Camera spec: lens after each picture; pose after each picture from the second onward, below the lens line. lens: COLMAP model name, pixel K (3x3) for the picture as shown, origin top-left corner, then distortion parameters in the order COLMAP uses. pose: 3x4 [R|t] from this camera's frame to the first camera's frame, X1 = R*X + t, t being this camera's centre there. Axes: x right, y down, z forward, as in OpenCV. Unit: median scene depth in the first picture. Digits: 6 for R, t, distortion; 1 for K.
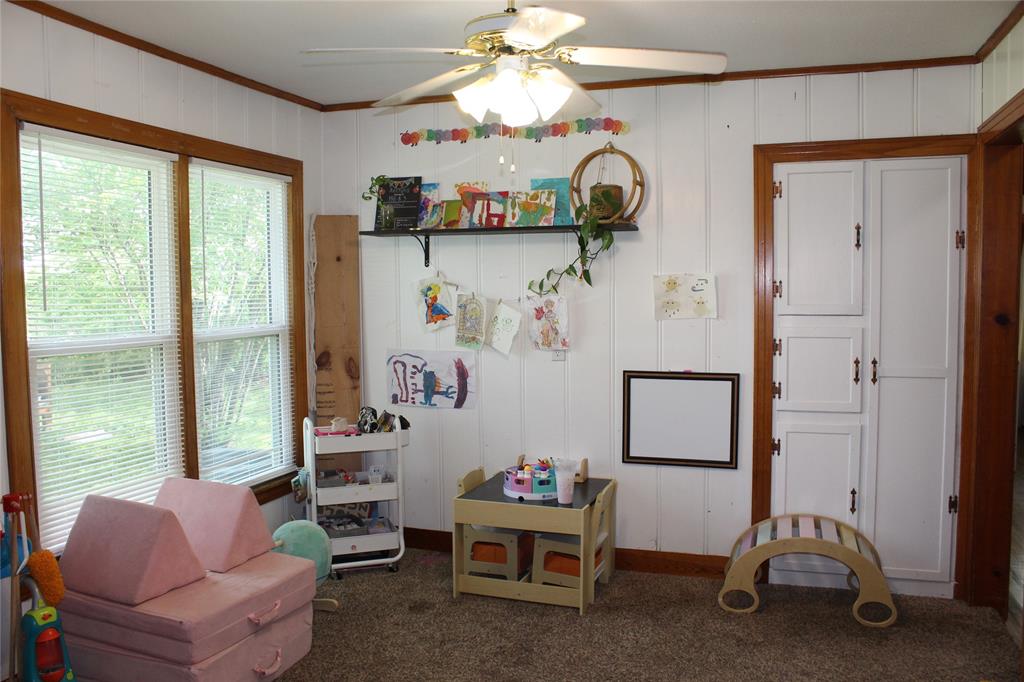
lens RADIAL K [[844.2, 0, 504.8], [0, 844.2, 338.6], [0, 0, 1]] dist [-0.142301, 0.097755]
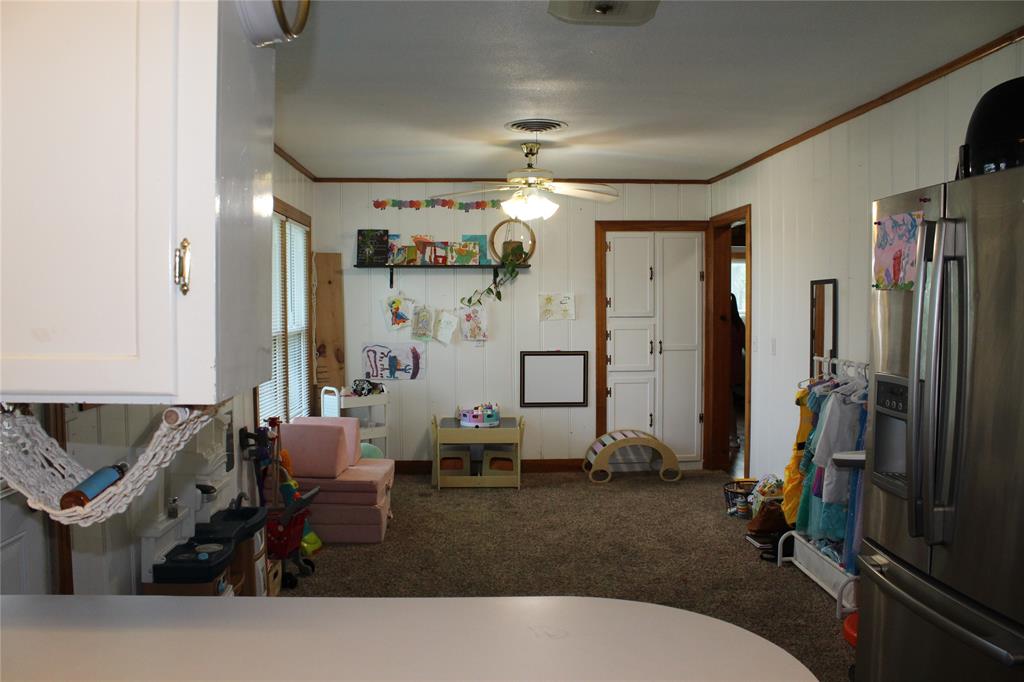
lens RADIAL K [[844.2, 0, 512.1], [0, 844.2, 342.1], [0, 0, 1]] dist [-0.142301, 0.097755]
pose [[0.929587, -0.015464, 0.368278, -0.489377], [0.020153, 0.999757, -0.008889, 0.033868], [-0.368051, 0.015685, 0.929673, -0.551174]]
